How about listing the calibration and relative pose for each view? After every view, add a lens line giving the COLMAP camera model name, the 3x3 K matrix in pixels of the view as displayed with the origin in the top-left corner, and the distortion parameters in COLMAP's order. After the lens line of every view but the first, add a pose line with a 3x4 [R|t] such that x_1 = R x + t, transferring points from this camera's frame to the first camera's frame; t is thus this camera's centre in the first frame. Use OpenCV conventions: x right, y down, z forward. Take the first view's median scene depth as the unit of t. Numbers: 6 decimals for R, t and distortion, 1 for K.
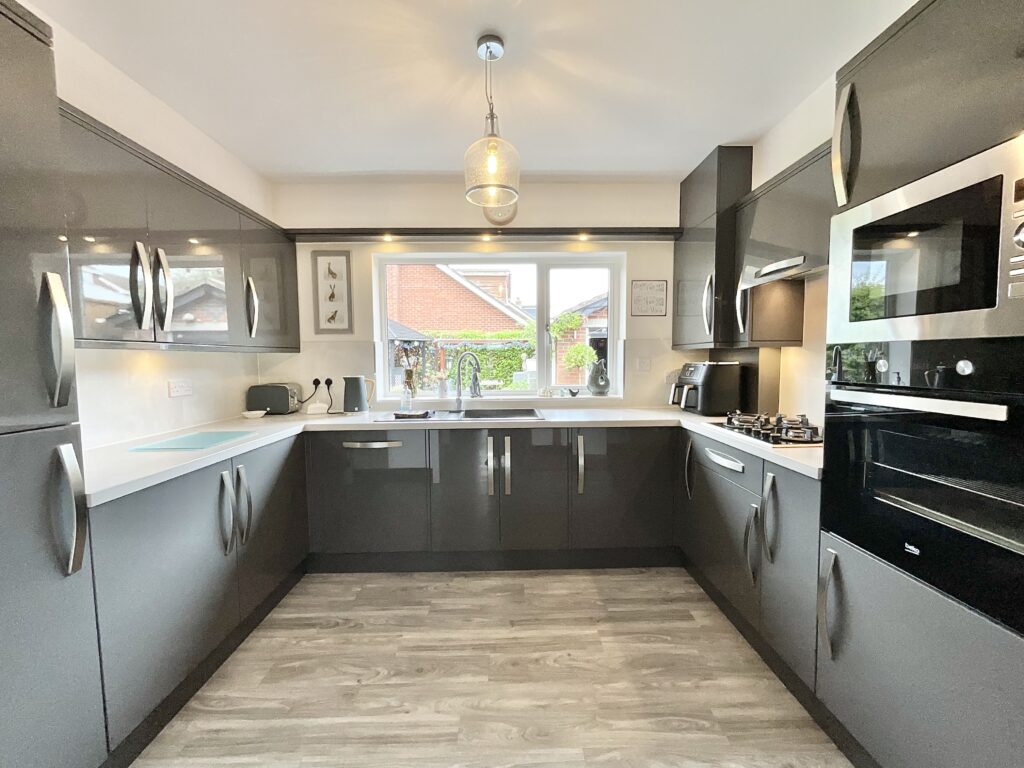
lens RADIAL K [[415.7, 0, 514.6], [0, 415.7, 385.5], [0, 0, 1]] dist [0.000989, -0.001500]
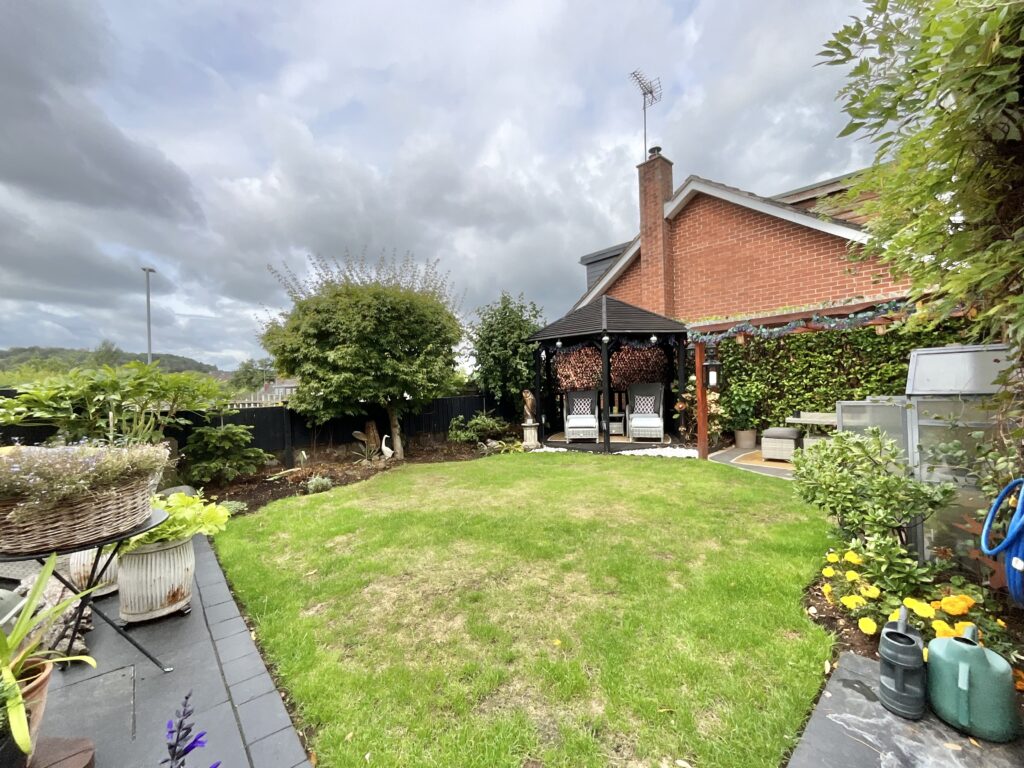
lens RADIAL K [[415.7, 0, 514.2], [0, 415.7, 384.0], [0, 0, 1]] dist [0.000989, -0.001500]
pose [[0.648557, -0.007430, -0.761130, 0.311399], [-0.026446, 0.999129, -0.032288, -0.114708], [0.760707, 0.041070, 0.647795, 2.899929]]
